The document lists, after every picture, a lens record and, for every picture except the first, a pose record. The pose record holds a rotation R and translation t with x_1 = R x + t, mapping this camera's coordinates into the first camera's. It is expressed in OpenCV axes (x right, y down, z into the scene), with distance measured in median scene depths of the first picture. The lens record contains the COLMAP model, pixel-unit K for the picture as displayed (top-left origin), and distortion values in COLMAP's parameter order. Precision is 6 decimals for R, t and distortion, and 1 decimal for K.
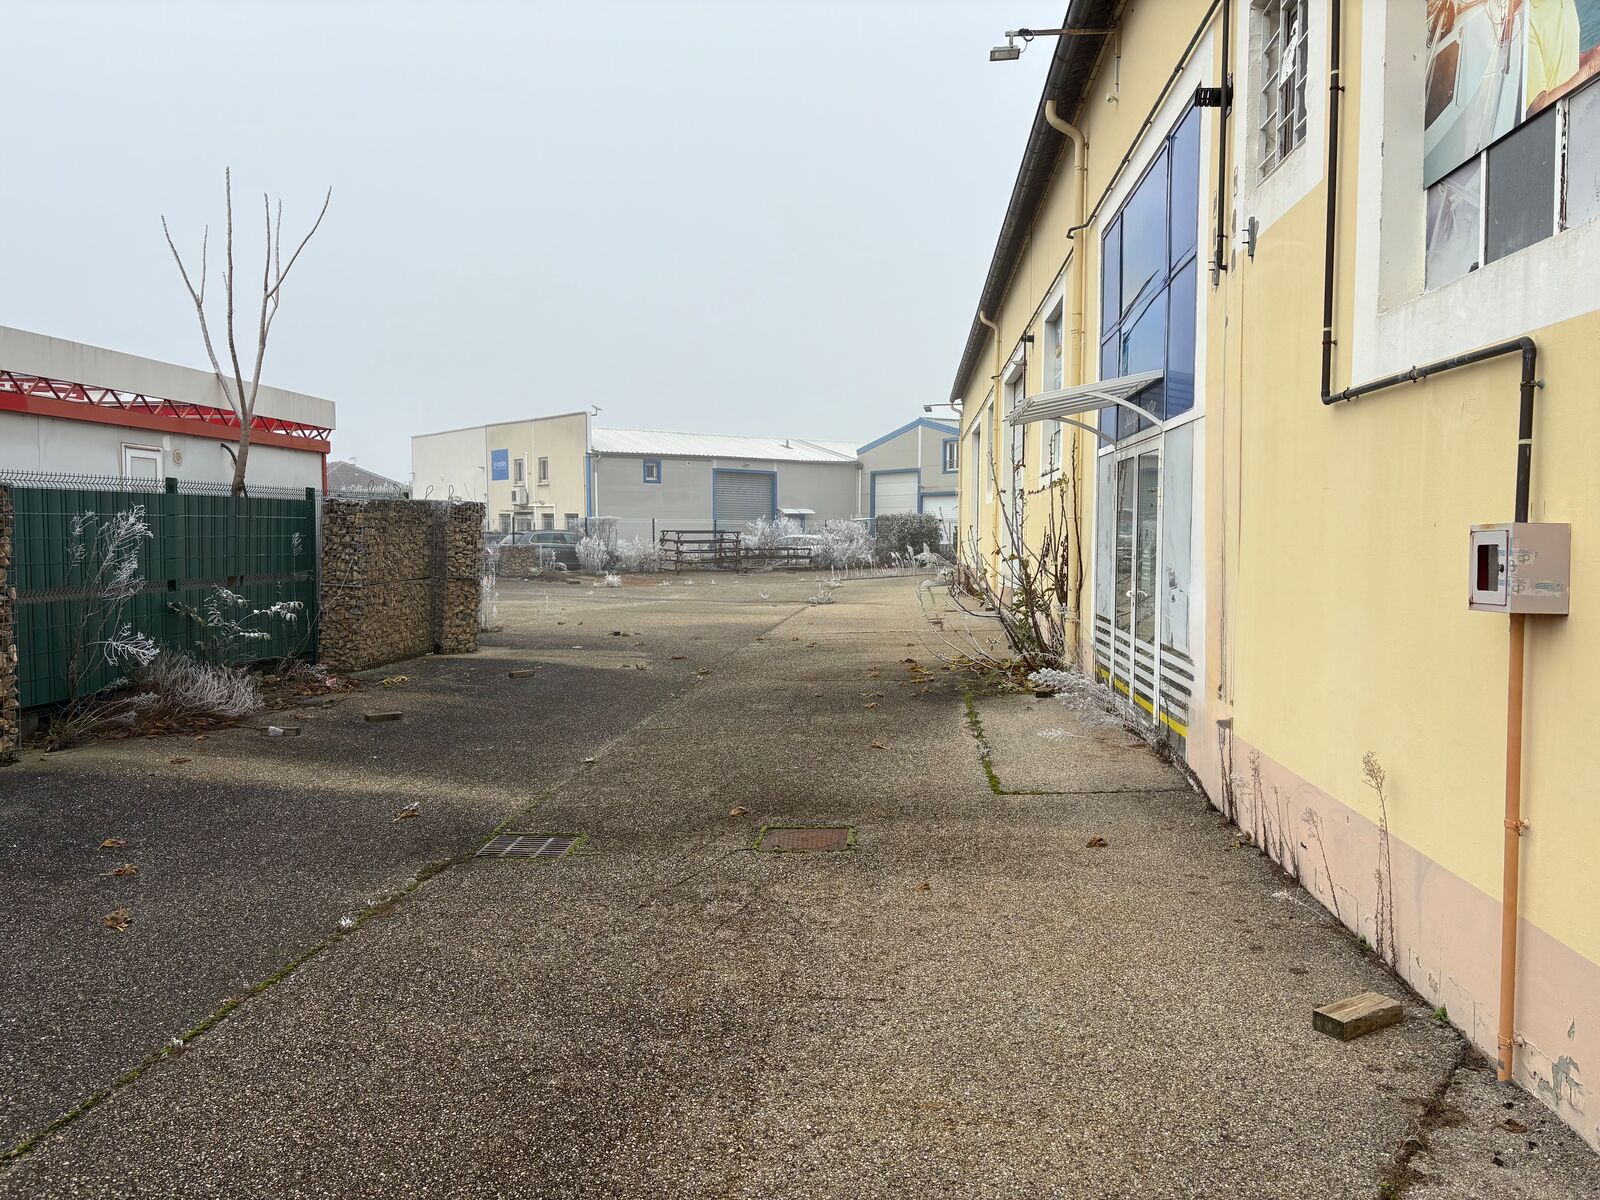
lens RADIAL K [[1209.8, 0, 805.1], [0, 1209.8, 592.6], [0, 0, 1]] dist [0.007024, 0.000044]
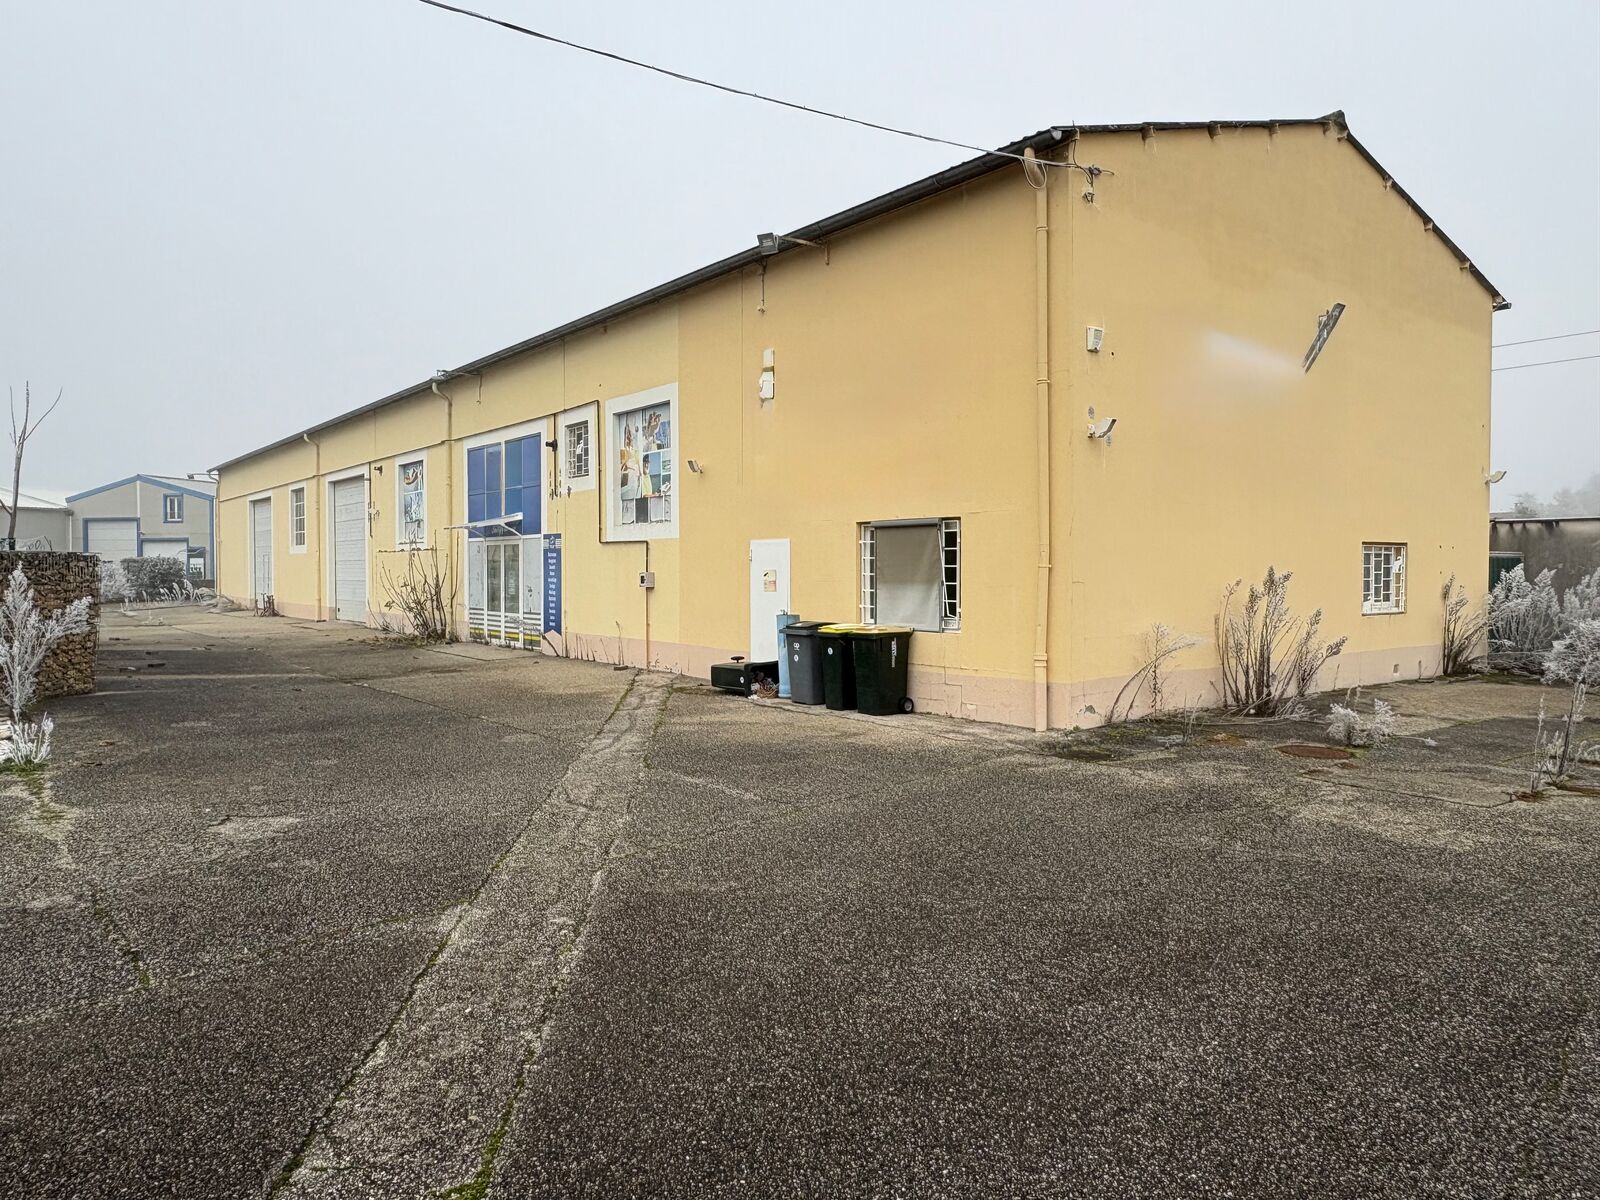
lens RADIAL K [[1080.0, 0, 795.6], [0, 1080.0, 599.7], [0, 0, 1]] dist [-0.000265, -0.000170]
pose [[0.738069, -0.020719, 0.674407, -0.862042], [0.035996, 0.999314, -0.008693, 0.052487], [-0.673764, 0.030692, 0.738309, -1.197587]]
